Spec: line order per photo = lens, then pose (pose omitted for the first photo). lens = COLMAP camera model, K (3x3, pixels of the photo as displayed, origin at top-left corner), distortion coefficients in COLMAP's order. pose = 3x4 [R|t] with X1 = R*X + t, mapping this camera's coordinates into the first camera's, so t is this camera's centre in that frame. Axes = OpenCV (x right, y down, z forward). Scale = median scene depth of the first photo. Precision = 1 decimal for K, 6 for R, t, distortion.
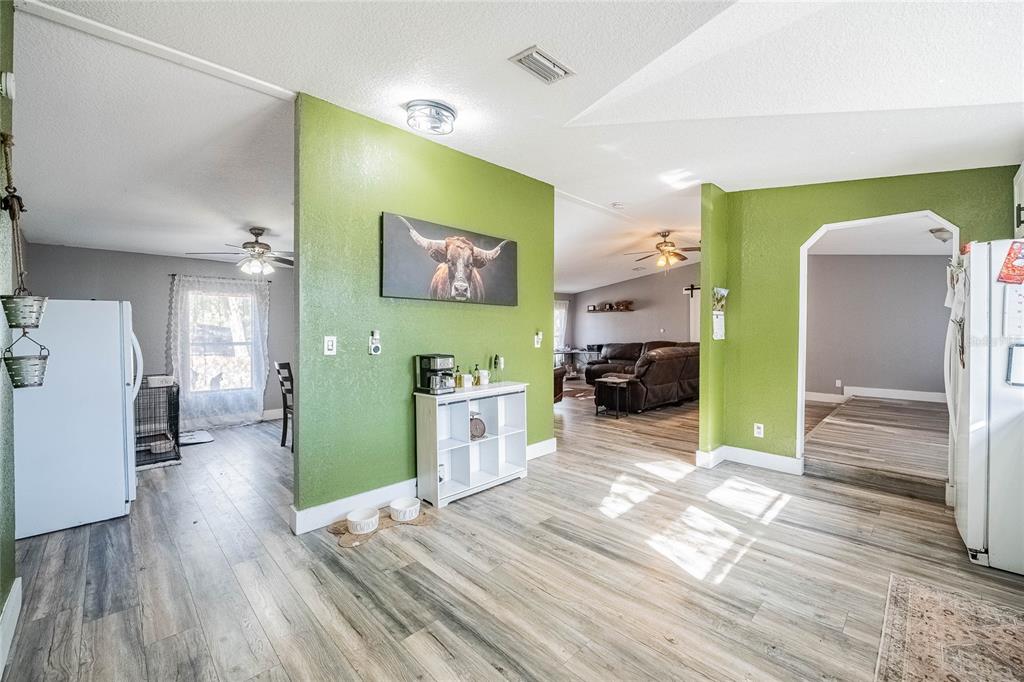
lens RADIAL K [[415.0, 0, 524.2], [0, 415.0, 331.1], [0, 0, 1]] dist [-0.015612, 0.000296]
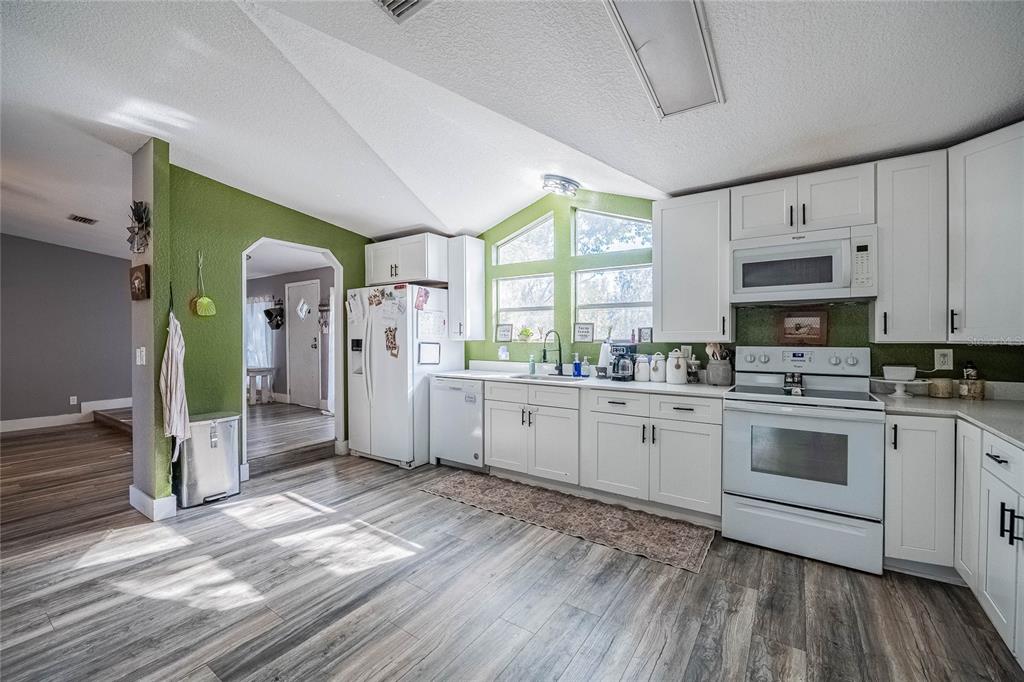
lens RADIAL K [[415.0, 0, 511.0], [0, 415.0, 340.4], [0, 0, 1]] dist [-0.015612, 0.000296]
pose [[-0.174419, -0.008062, 0.984638, -0.438157], [0.008576, 0.999916, 0.009706, 0.010302], [-0.984634, 0.010138, -0.174336, 0.568628]]
